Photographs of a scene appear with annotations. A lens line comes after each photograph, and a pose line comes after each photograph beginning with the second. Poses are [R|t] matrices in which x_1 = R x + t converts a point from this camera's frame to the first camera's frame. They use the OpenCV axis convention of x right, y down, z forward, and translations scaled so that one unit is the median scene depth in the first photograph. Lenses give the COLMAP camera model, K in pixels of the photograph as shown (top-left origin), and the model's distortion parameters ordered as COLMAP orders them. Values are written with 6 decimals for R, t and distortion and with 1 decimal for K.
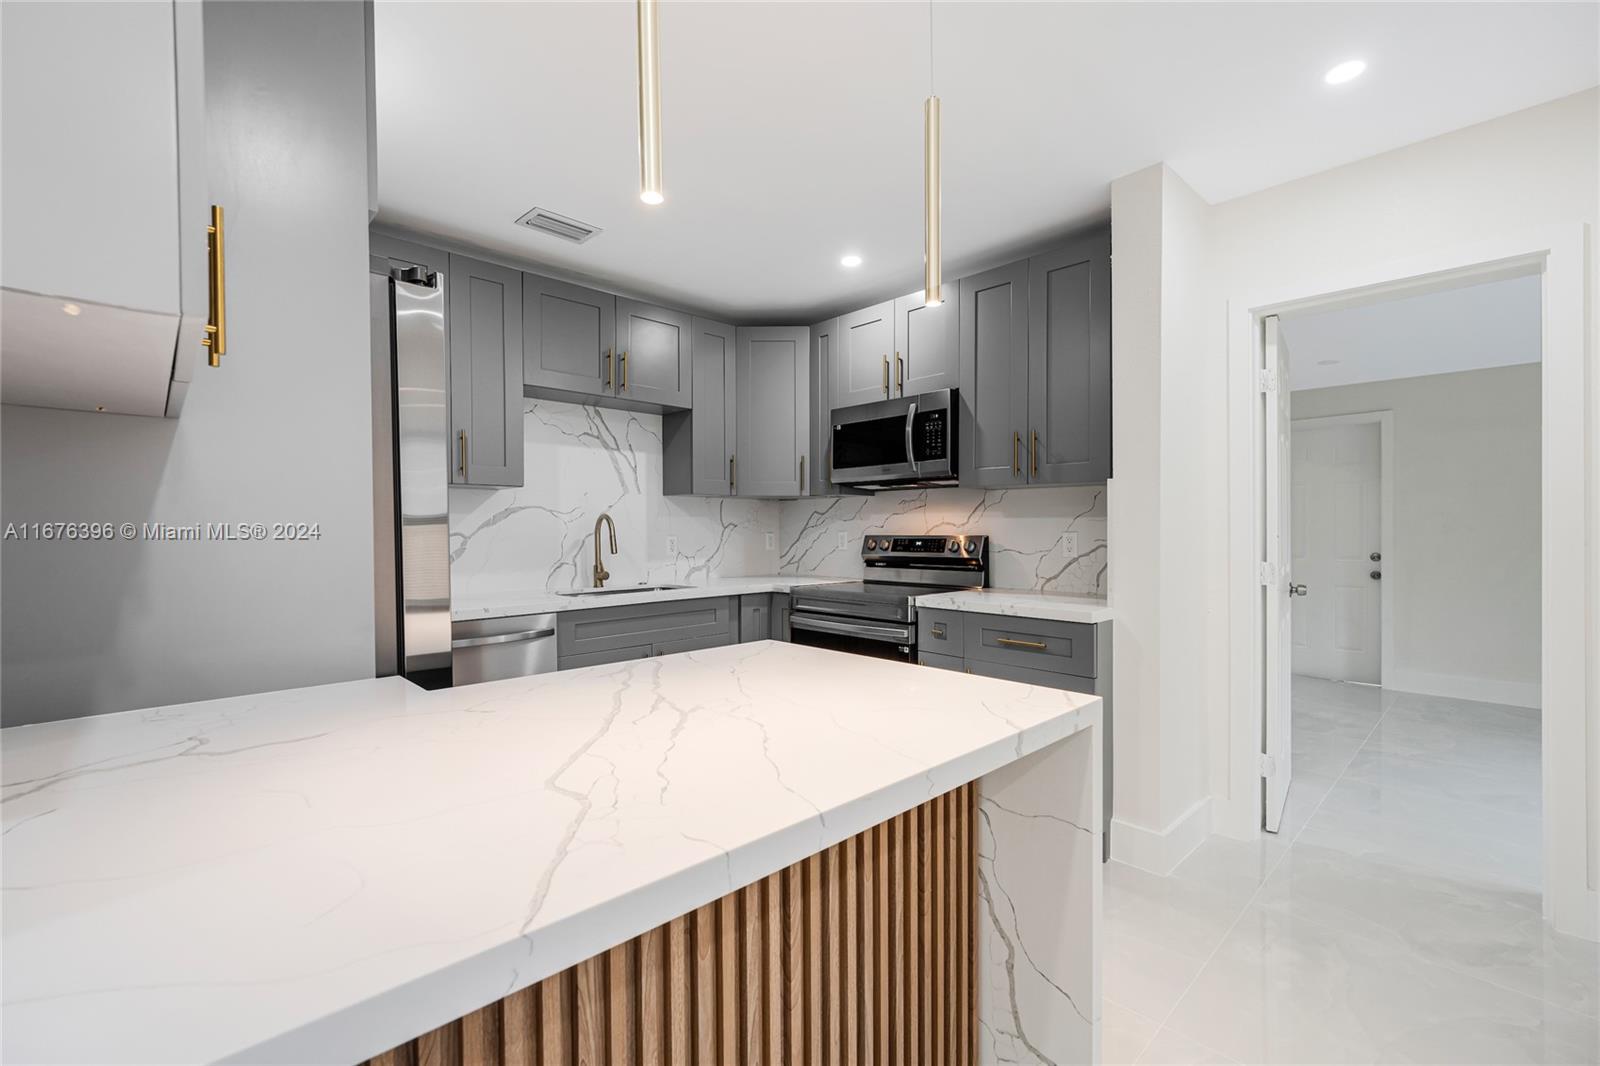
lens RADIAL K [[686.4, 0, 800.0], [0, 686.4, 533.0], [0, 0, 1]] dist [0.012267, 0.000005]
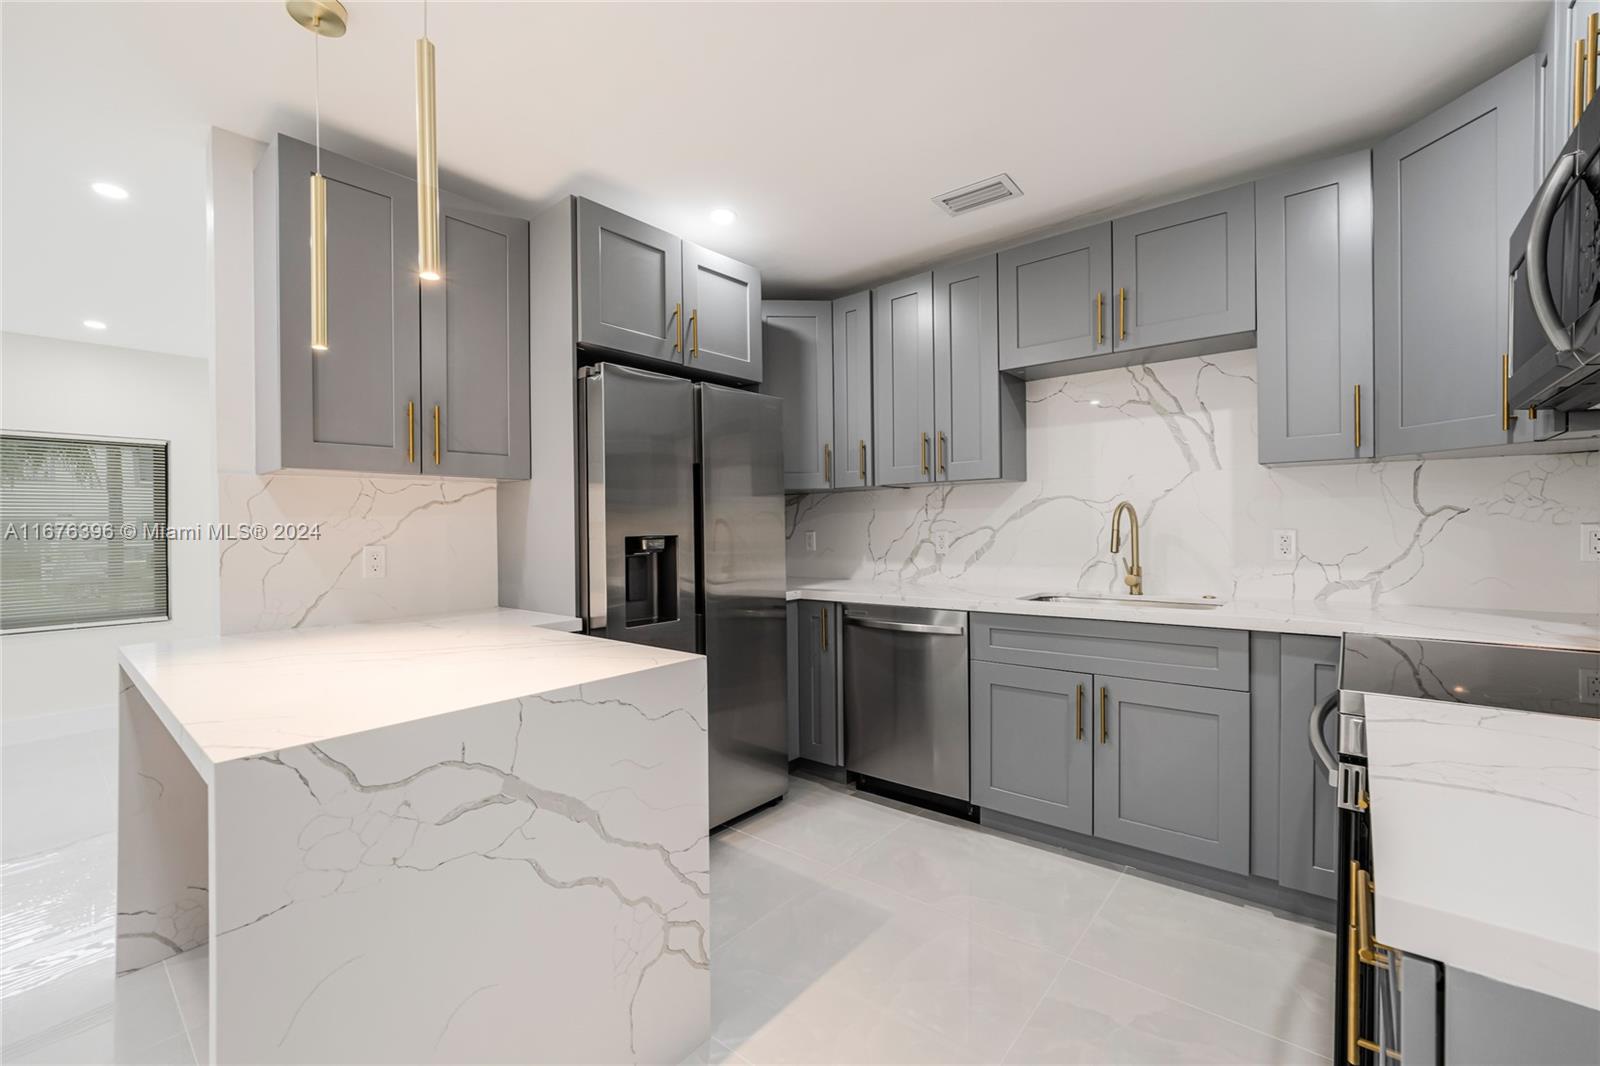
lens RADIAL K [[674.7, 0, 800.0], [0, 674.7, 533.0], [0, 0, 1]] dist [-0.002243, 0.000001]
pose [[0.116559, 0.013326, -0.993094, 0.418557], [0.008460, 0.999860, 0.014410, -0.006005], [0.993148, -0.010081, 0.116430, 0.516639]]
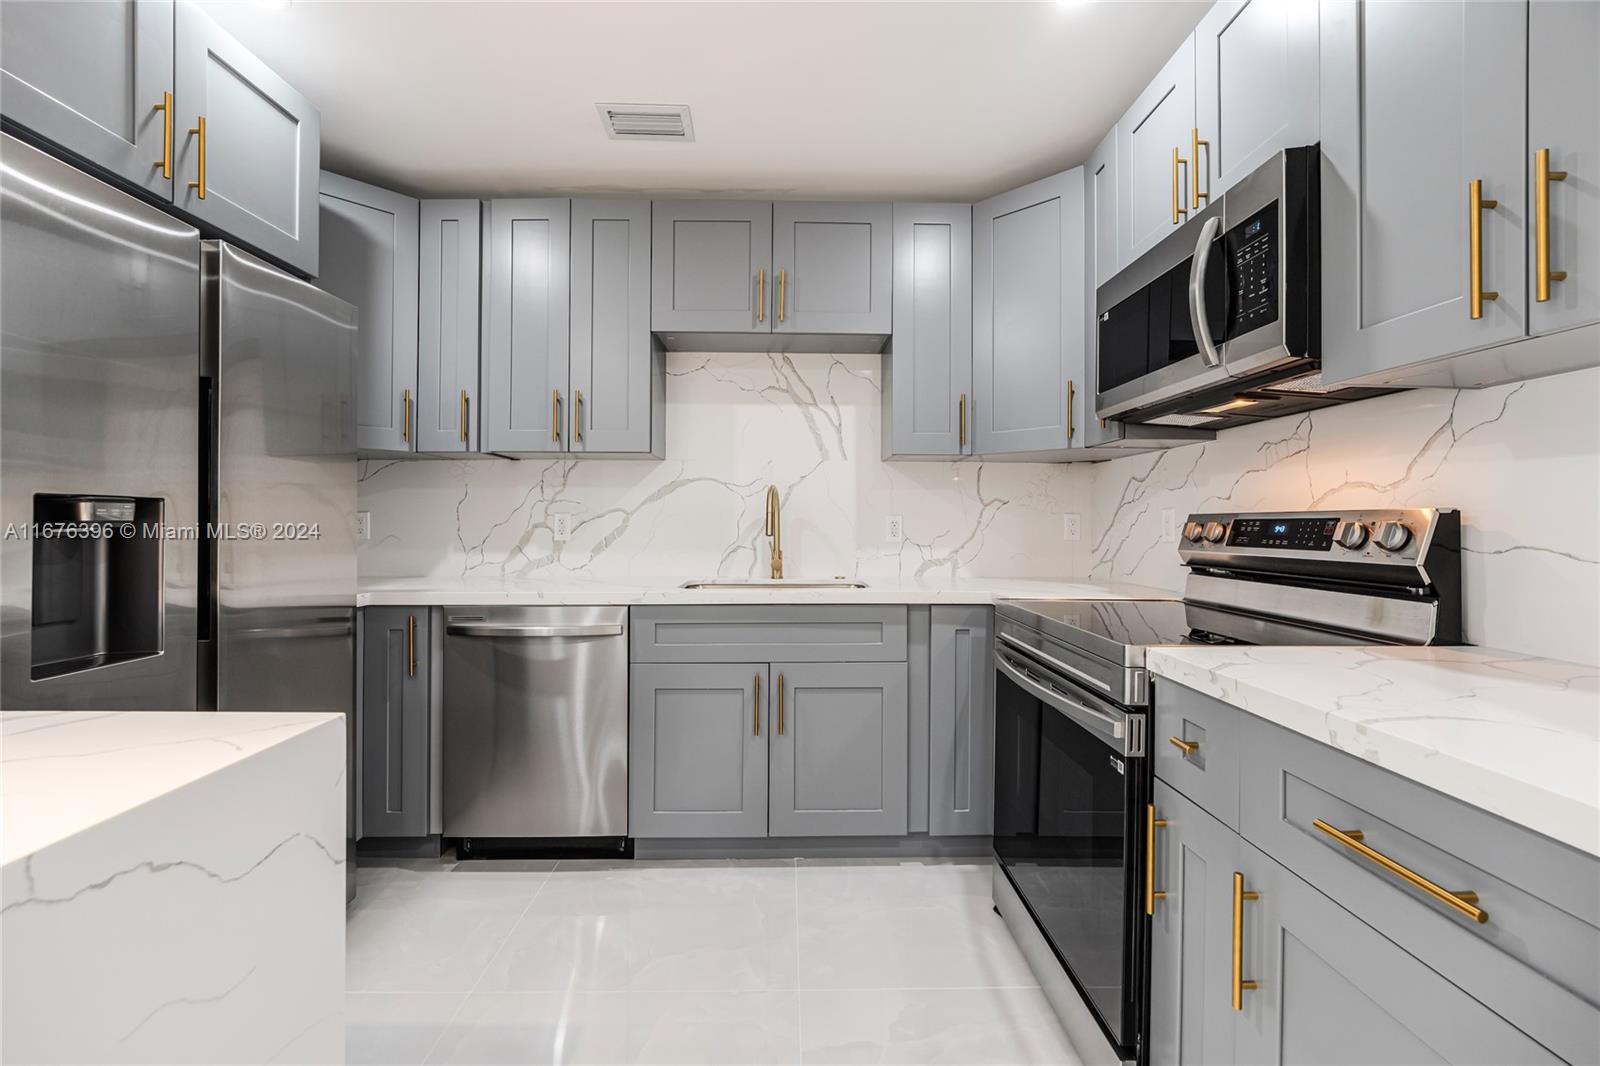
lens RADIAL K [[659.3, 0, 798.5], [0, 659.3, 514.8], [0, 0, 1]] dist [-0.007570, -0.000052]
pose [[0.732182, -0.001131, -0.681108, 0.236468], [-0.010502, 0.999861, -0.012949, 0.014585], [0.681028, 0.016634, 0.732069, 0.449778]]
